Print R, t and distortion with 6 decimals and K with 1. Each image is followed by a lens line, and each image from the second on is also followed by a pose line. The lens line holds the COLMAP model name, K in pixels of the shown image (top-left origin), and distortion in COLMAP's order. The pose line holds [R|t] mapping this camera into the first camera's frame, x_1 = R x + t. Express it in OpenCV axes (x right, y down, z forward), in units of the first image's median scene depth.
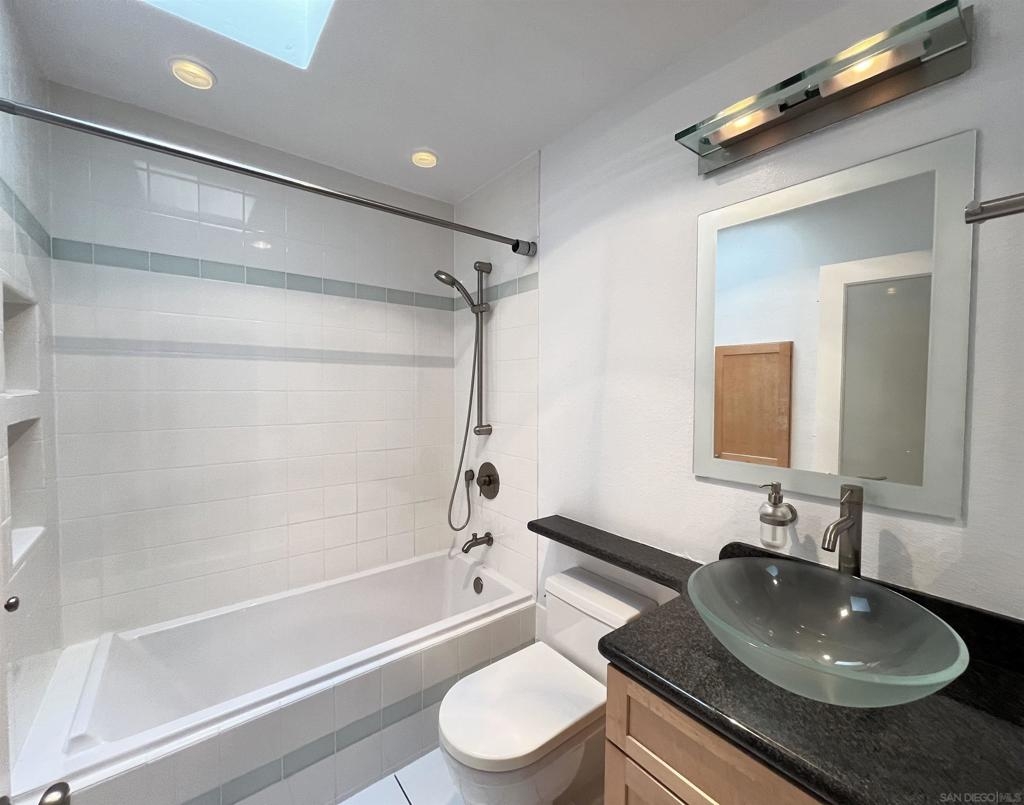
lens RADIAL K [[424.6, 0, 528.6], [0, 424.6, 400.8], [0, 0, 1]] dist [0.001343, -0.005391]
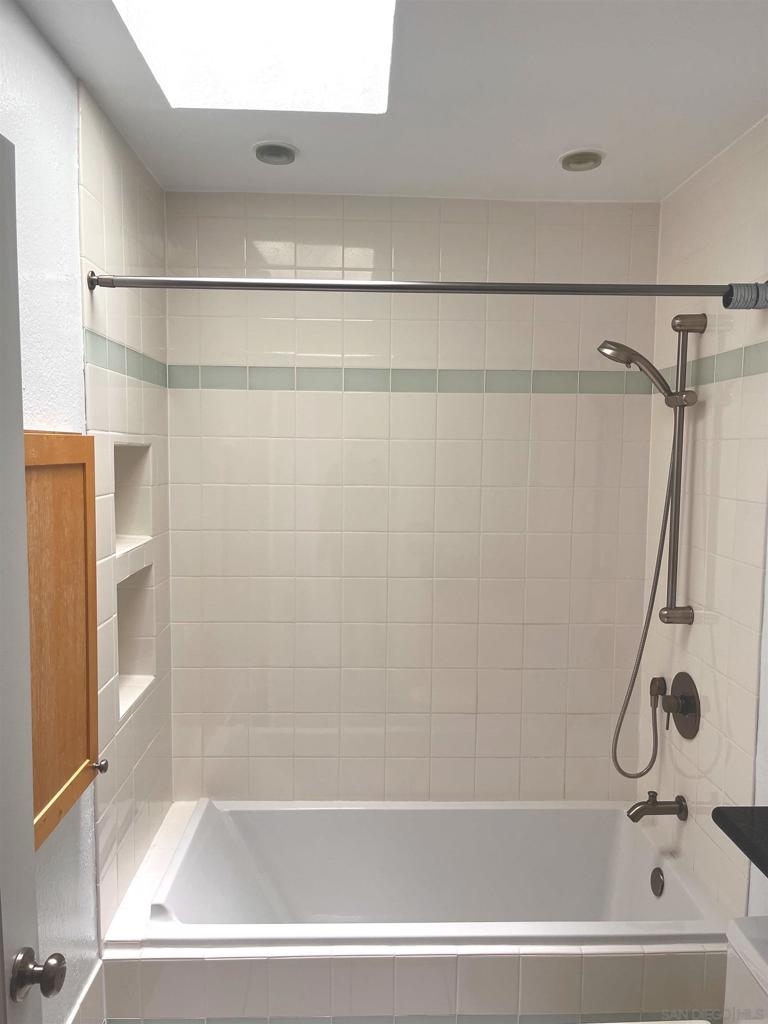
lens RADIAL K [[774.1, 0, 384.0], [0, 774.1, 512.0], [0, 0, 1]] dist [0.079712, -0.103503]
pose [[0.793194, 0.054220, -0.606550, 0.208141], [-0.024555, 0.998066, 0.057106, -0.118653], [0.608473, -0.030402, 0.792992, -0.055173]]
